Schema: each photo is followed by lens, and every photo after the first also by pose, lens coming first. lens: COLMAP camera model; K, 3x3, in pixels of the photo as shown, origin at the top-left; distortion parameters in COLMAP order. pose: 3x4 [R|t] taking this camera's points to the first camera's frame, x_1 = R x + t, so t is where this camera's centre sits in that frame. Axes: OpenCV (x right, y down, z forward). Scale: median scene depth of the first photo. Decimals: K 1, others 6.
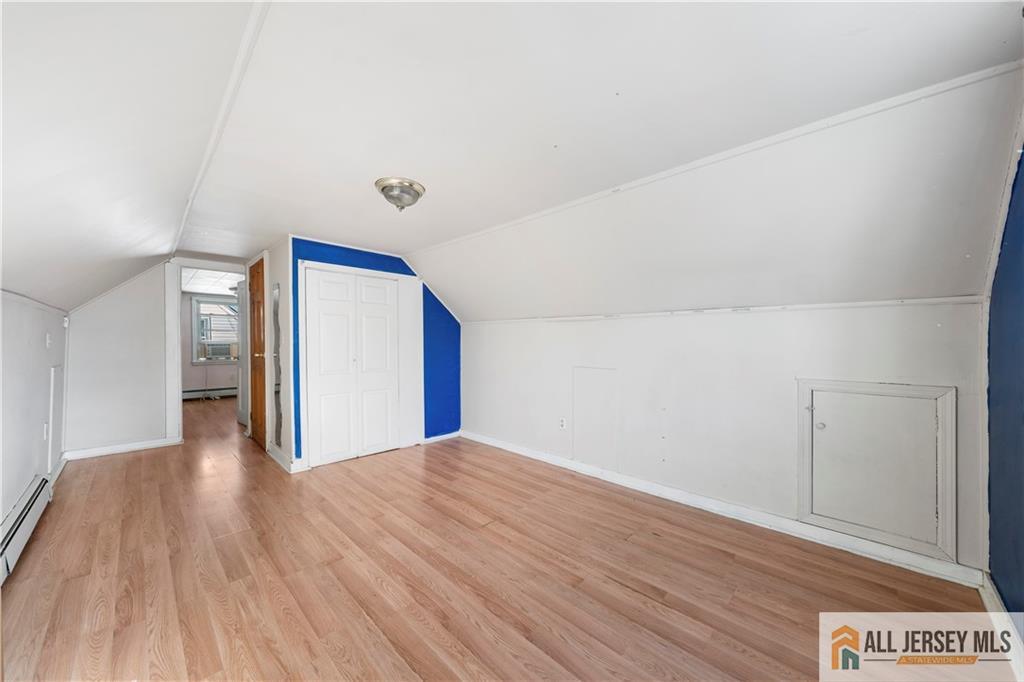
lens RADIAL K [[359.6, 0, 511.2], [0, 359.6, 338.7], [0, 0, 1]] dist [-0.002953, -0.000271]
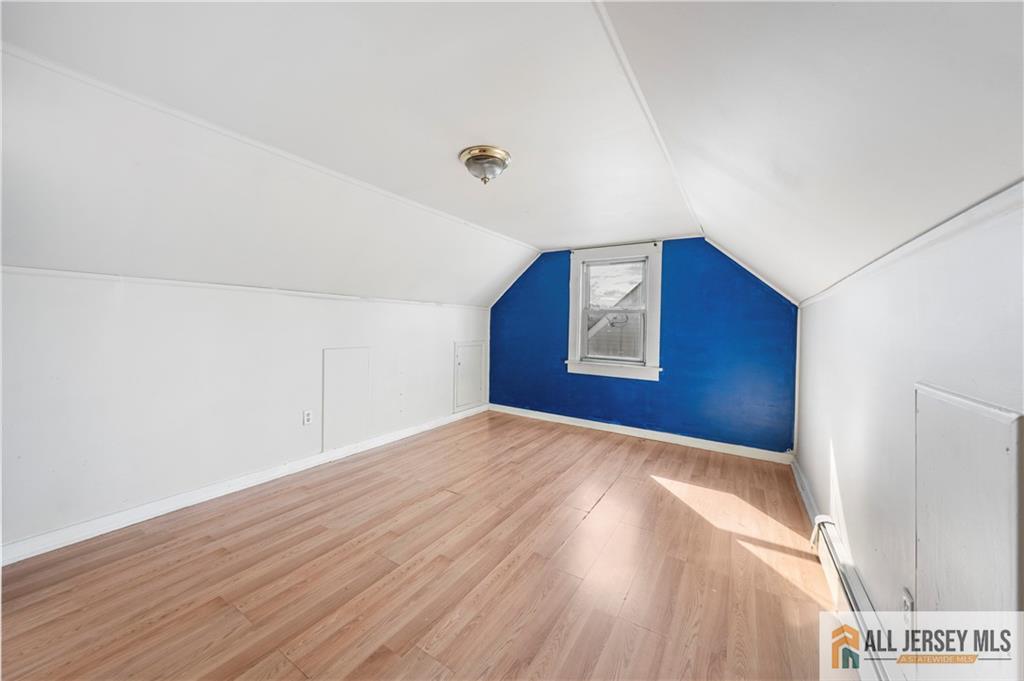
lens RADIAL K [[359.6, 0, 502.2], [0, 359.6, 325.9], [0, 0, 1]] dist [-0.002953, -0.000271]
pose [[-0.177821, -0.010657, 0.984005, -1.010516], [-0.024603, 0.999677, 0.006381, 0.003859], [-0.983755, -0.023075, -0.178026, 0.926470]]
